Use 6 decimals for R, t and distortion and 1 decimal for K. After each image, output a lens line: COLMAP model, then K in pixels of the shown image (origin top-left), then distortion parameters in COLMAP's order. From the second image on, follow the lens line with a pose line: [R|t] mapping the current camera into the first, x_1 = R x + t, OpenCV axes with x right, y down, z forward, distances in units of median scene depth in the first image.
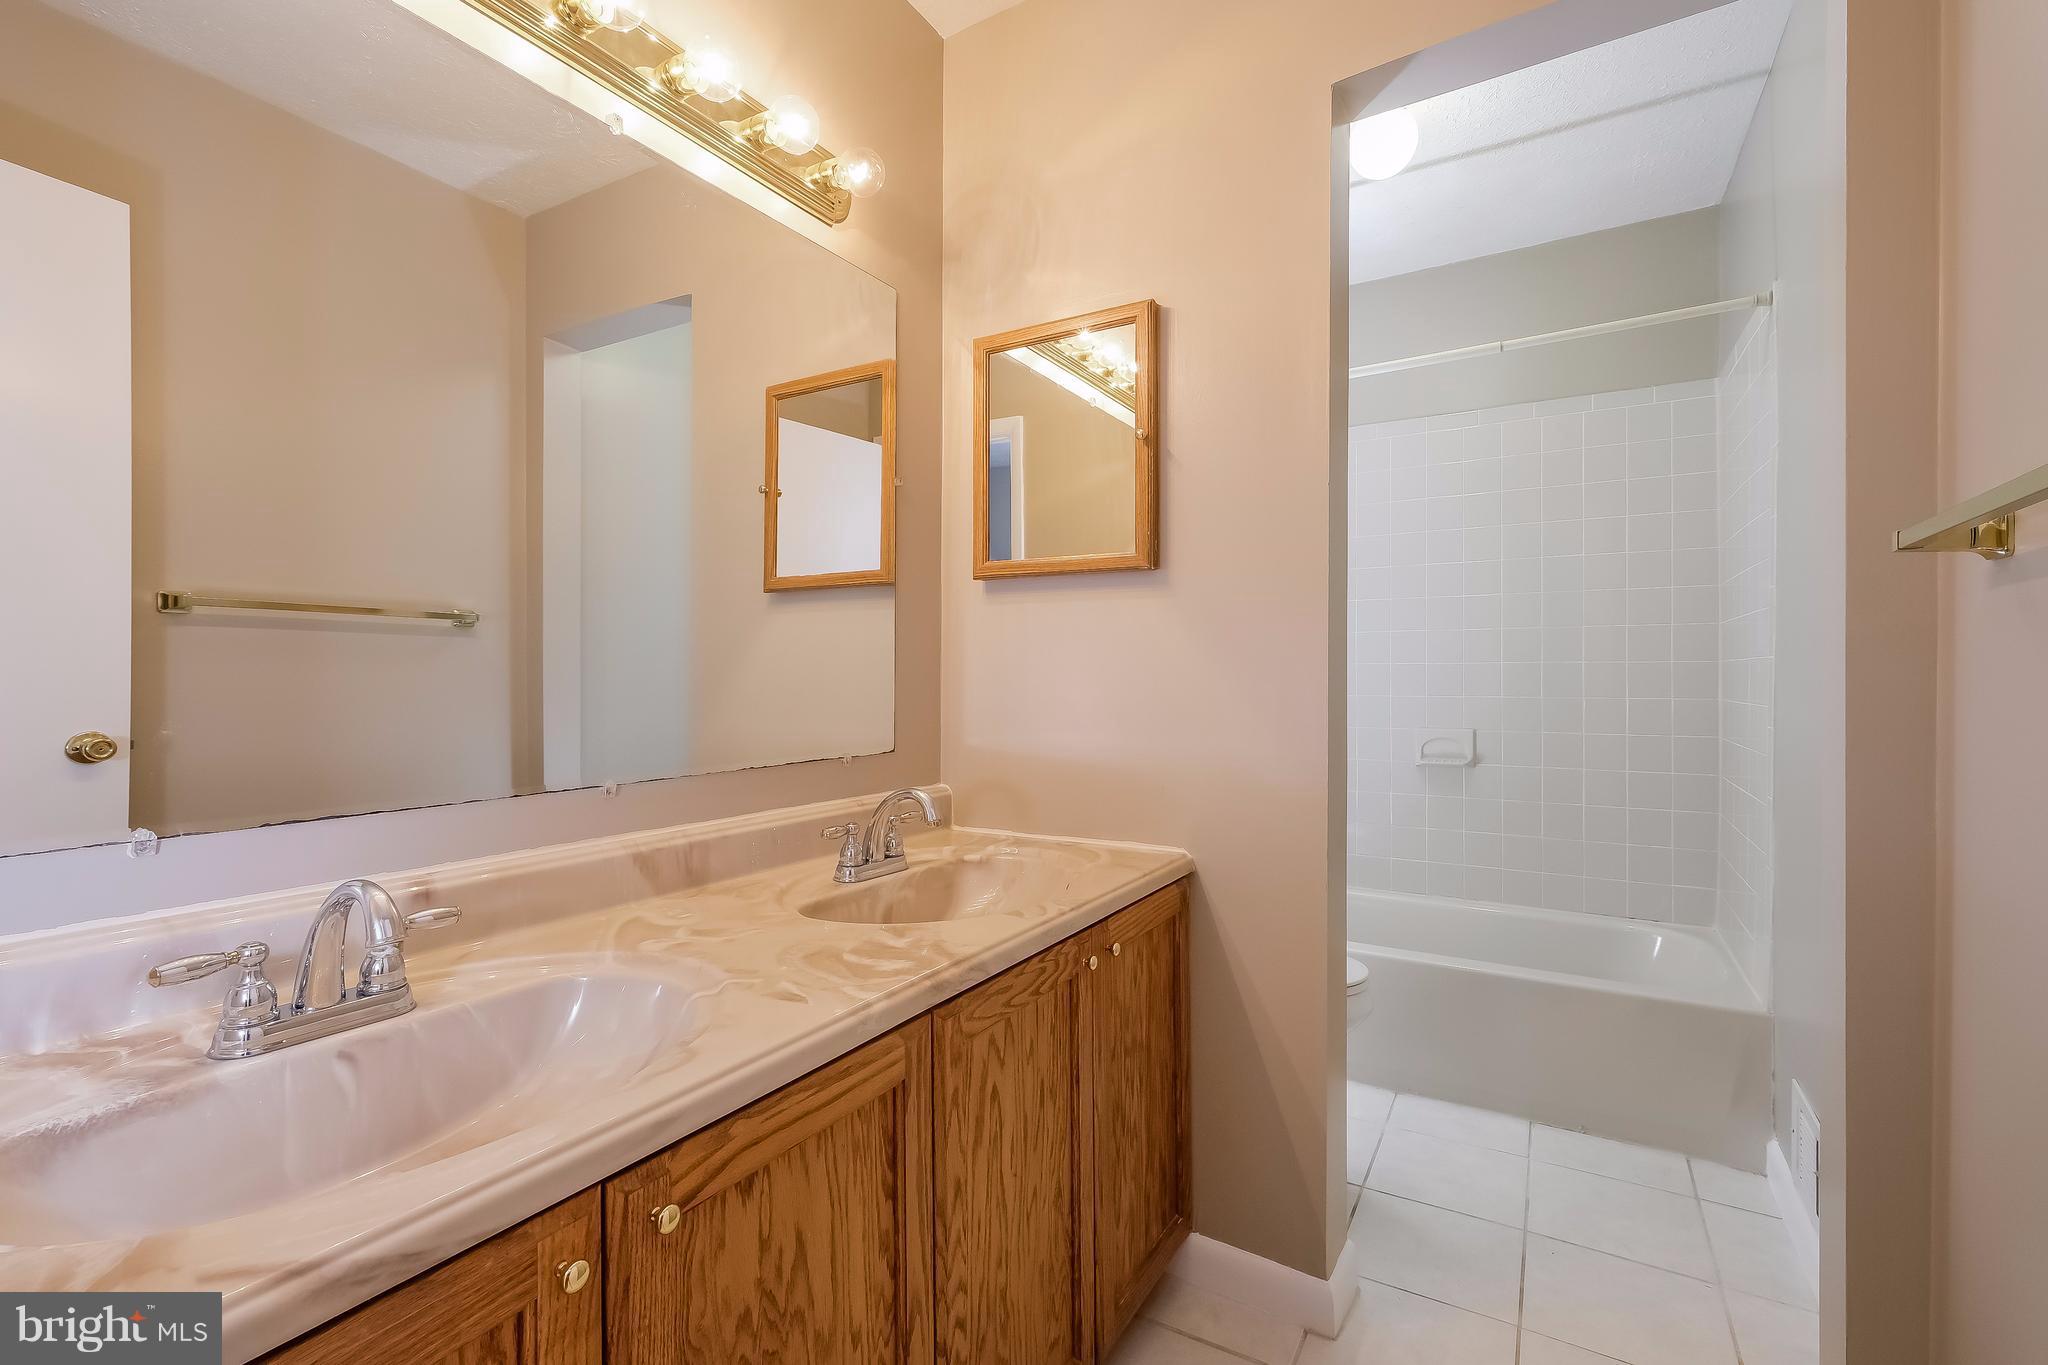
lens RADIAL K [[899.8, 0, 1015.2], [0, 899.8, 679.2], [0, 0, 1]] dist [0.003178, 0.000579]
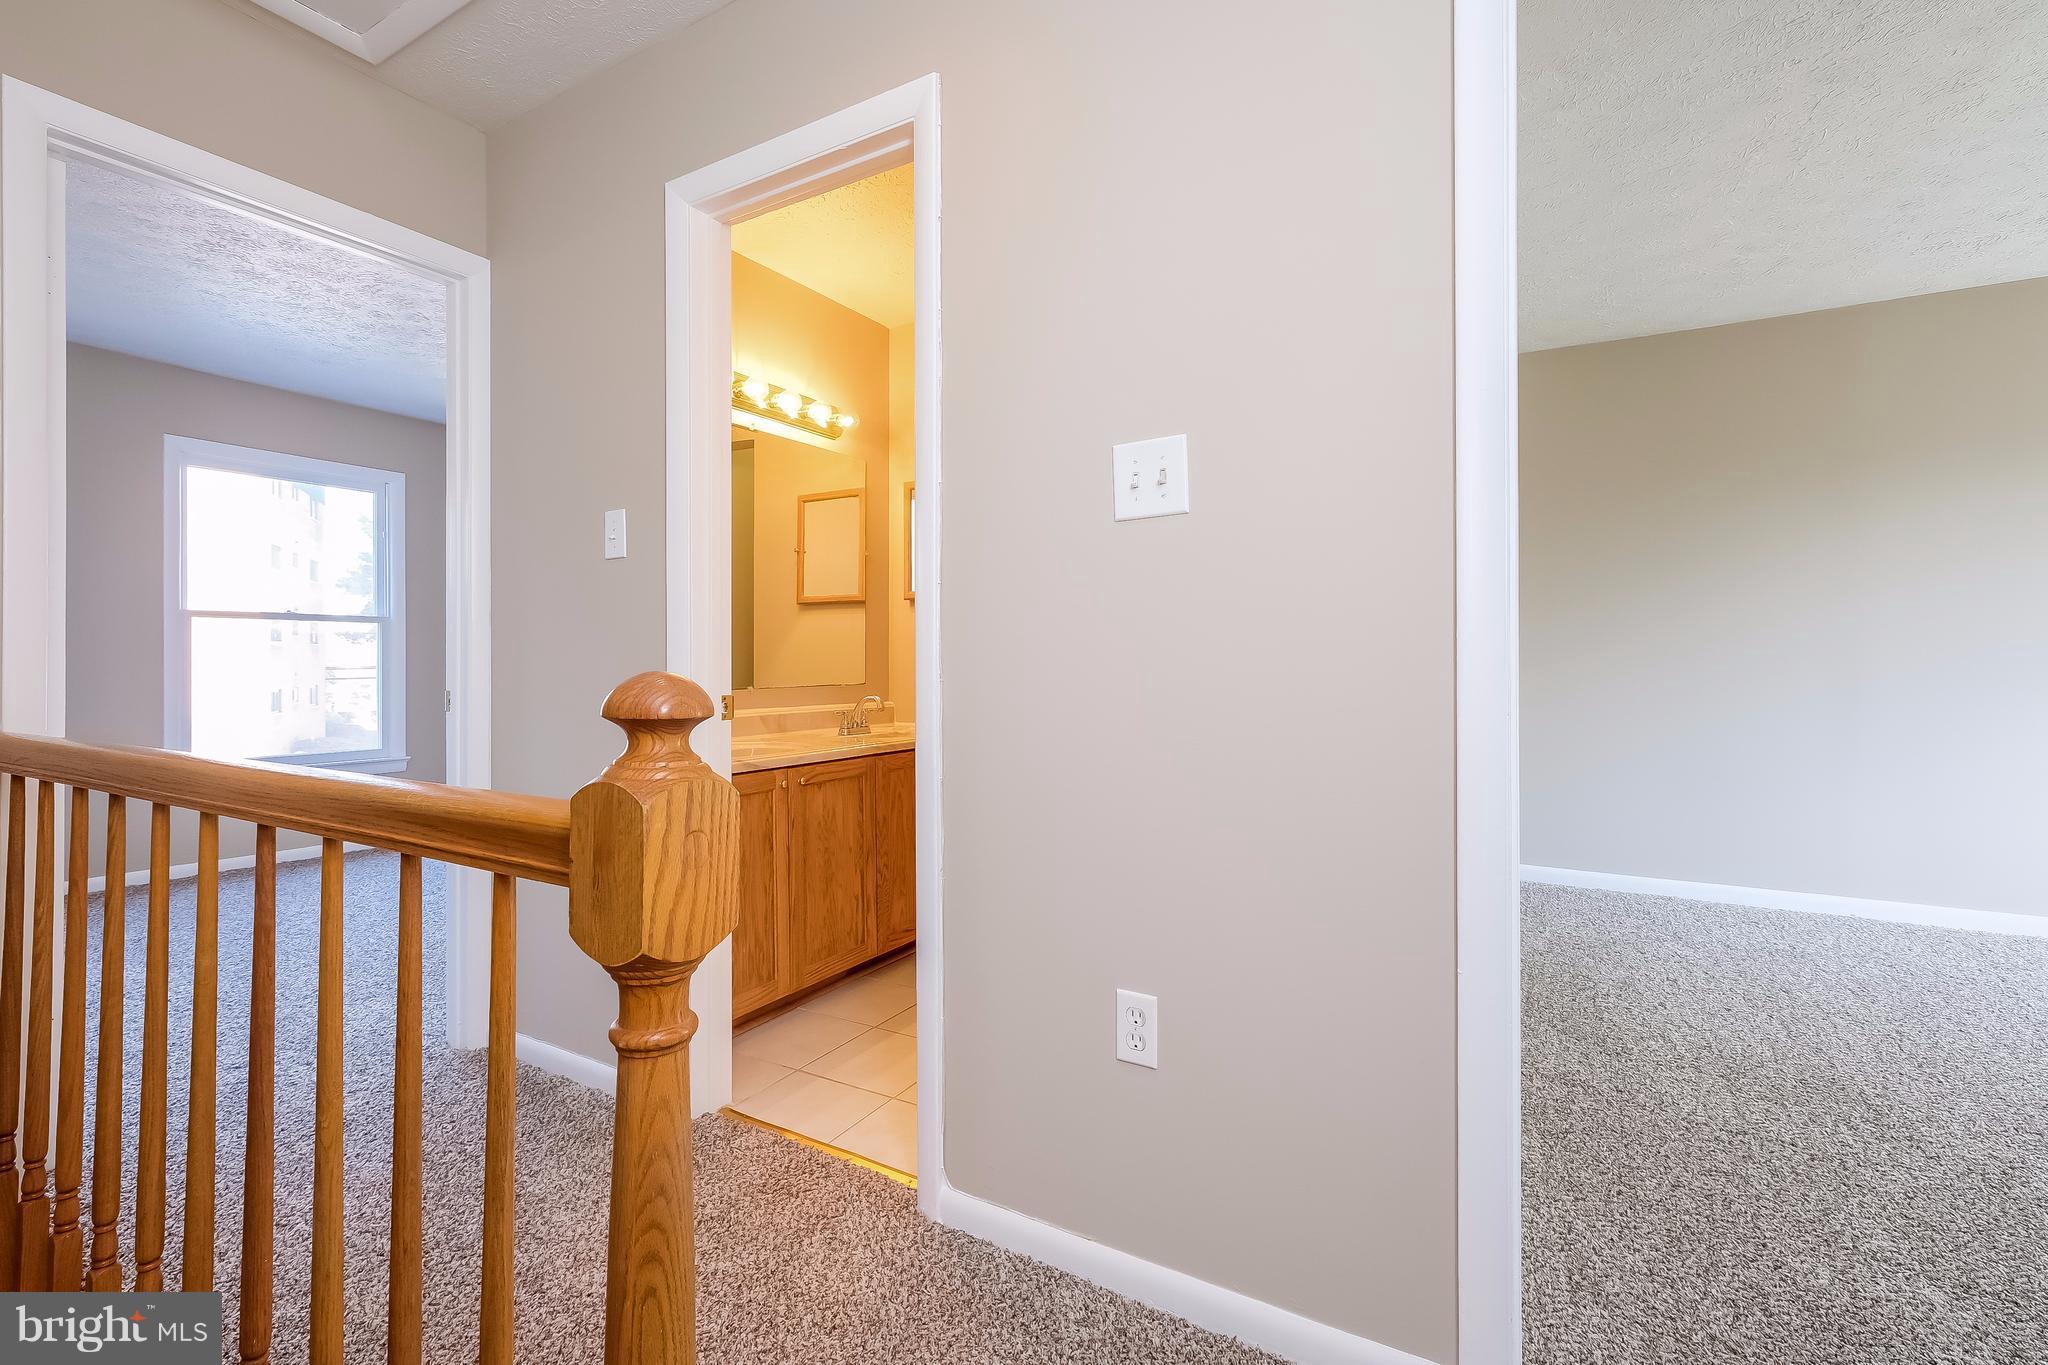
lens RADIAL K [[899.8, 0, 1015.2], [0, 899.8, 679.2], [0, 0, 1]] dist [0.003178, 0.000579]
pose [[0.999746, -0.000746, 0.022534, 0.211555], [0.000614, 0.999982, 0.005904, 0.071732], [-0.022538, -0.005889, 0.999729, -1.380813]]
